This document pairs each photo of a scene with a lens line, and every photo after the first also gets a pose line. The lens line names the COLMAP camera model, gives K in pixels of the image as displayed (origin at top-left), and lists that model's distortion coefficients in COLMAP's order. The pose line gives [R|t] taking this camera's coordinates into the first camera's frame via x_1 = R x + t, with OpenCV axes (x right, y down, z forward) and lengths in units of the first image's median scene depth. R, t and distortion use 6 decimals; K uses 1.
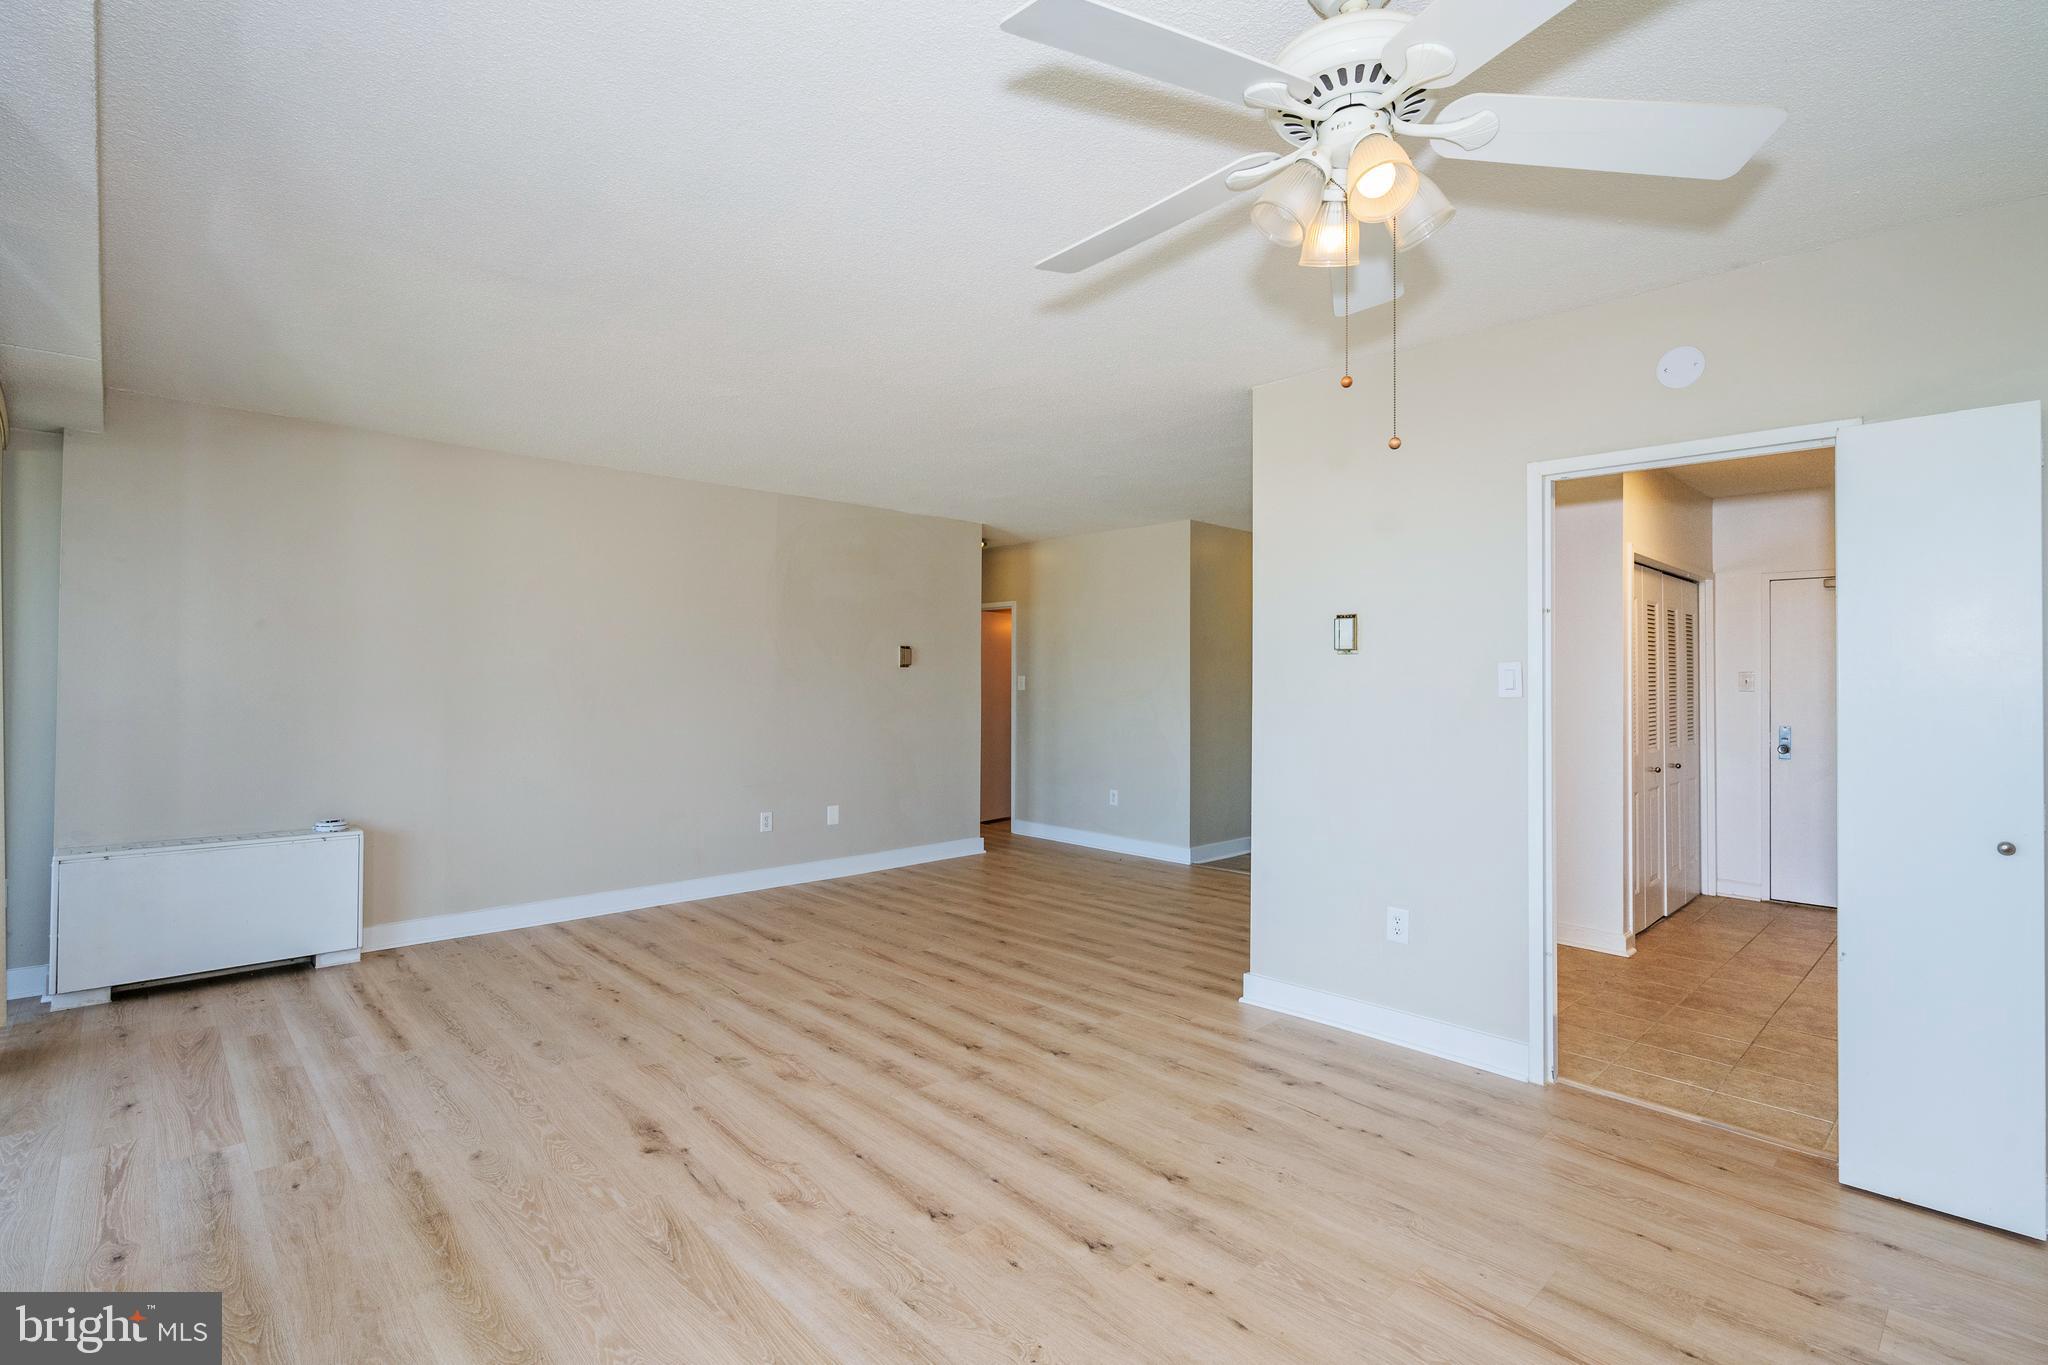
lens RADIAL K [[958.8, 0, 1031.6], [0, 958.8, 680.7], [0, 0, 1]] dist [0.003384, -0.002404]
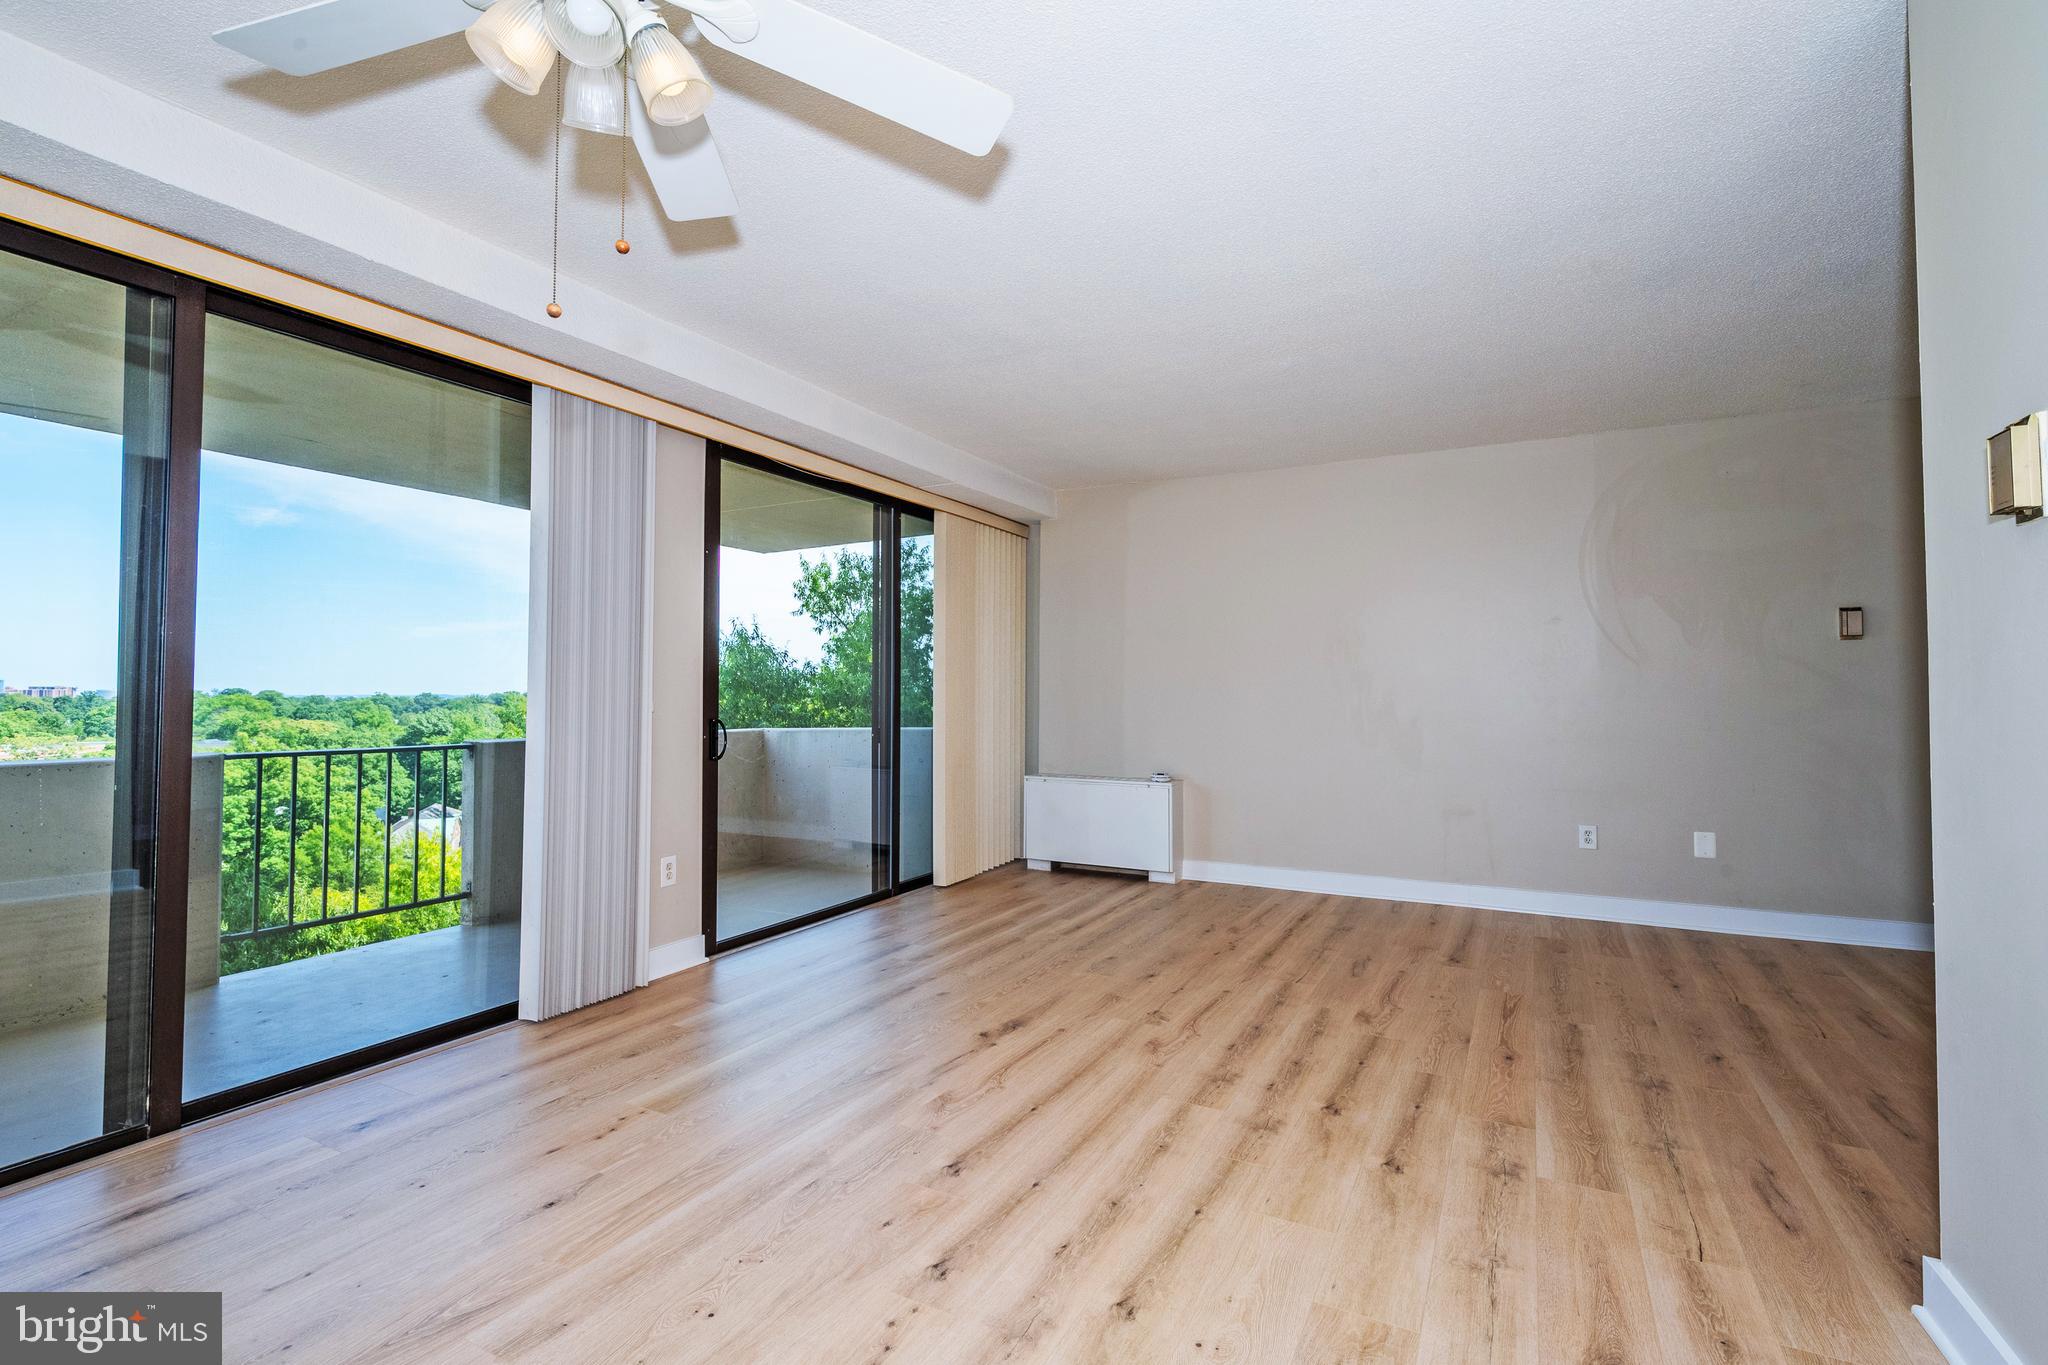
lens RADIAL K [[937.9, 0, 1025.7], [0, 937.9, 673.6], [0, 0, 1]] dist [-0.000390, 0.000447]
pose [[0.312598, -0.022144, -0.949627, 0.572065], [0.003392, 0.999748, -0.022196, 0.041256], [0.949879, 0.003718, 0.312595, 0.502997]]
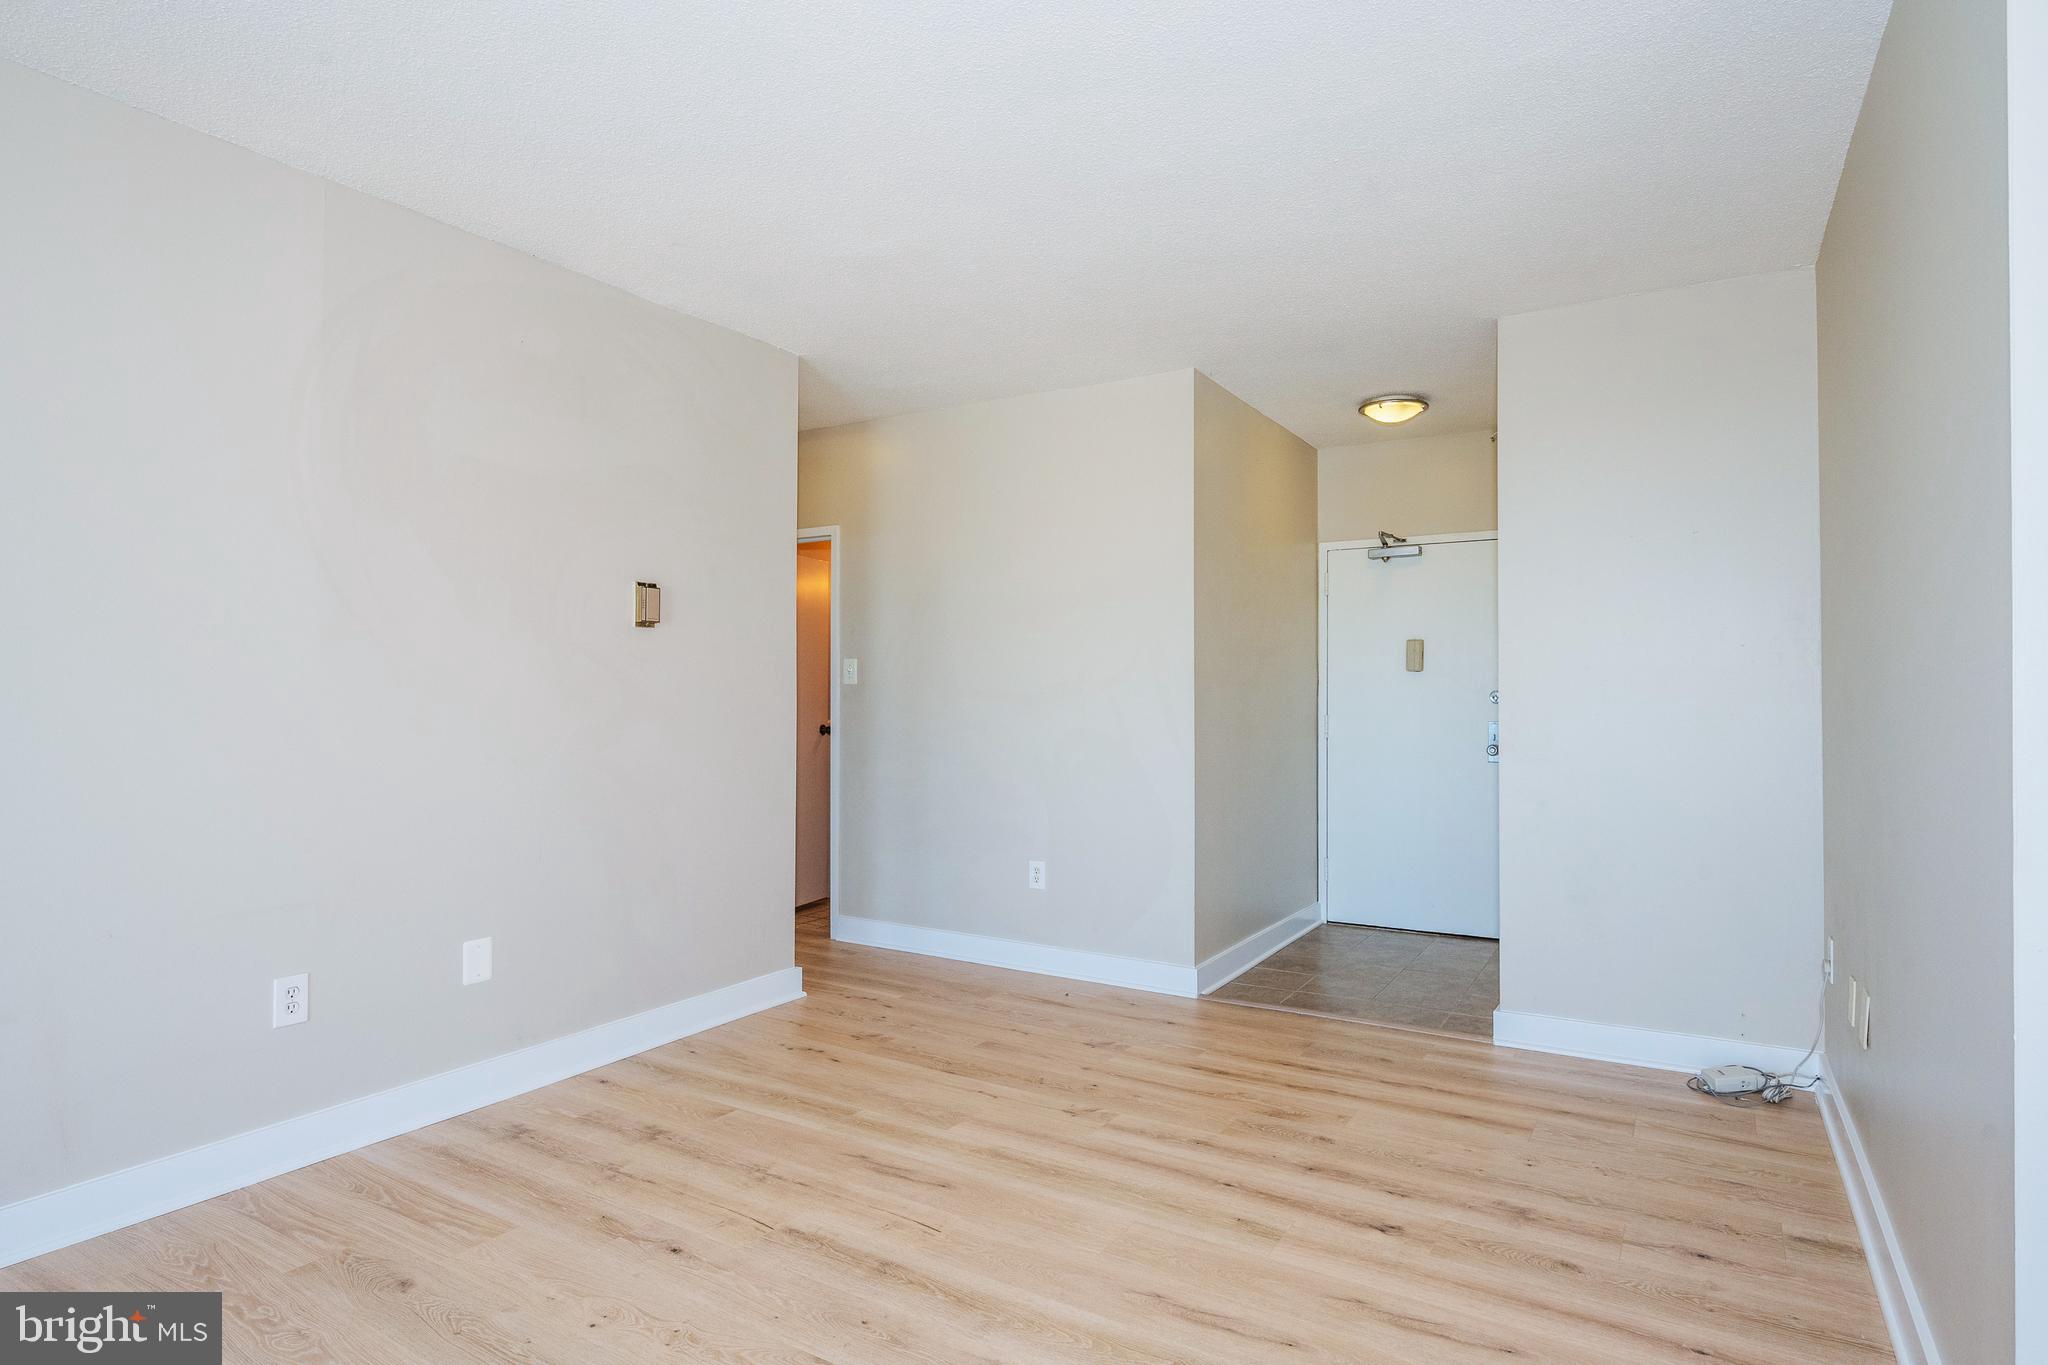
lens RADIAL K [[1088.2, 0, 1028.5], [0, 1088.2, 684.6], [0, 0, 1]] dist [0.001268, -0.001051]
pose [[0.968203, 0.000559, 0.250166, -0.161030], [0.001799, 0.999956, -0.009199, 0.037132], [-0.250160, 0.009356, 0.968159, 0.832966]]
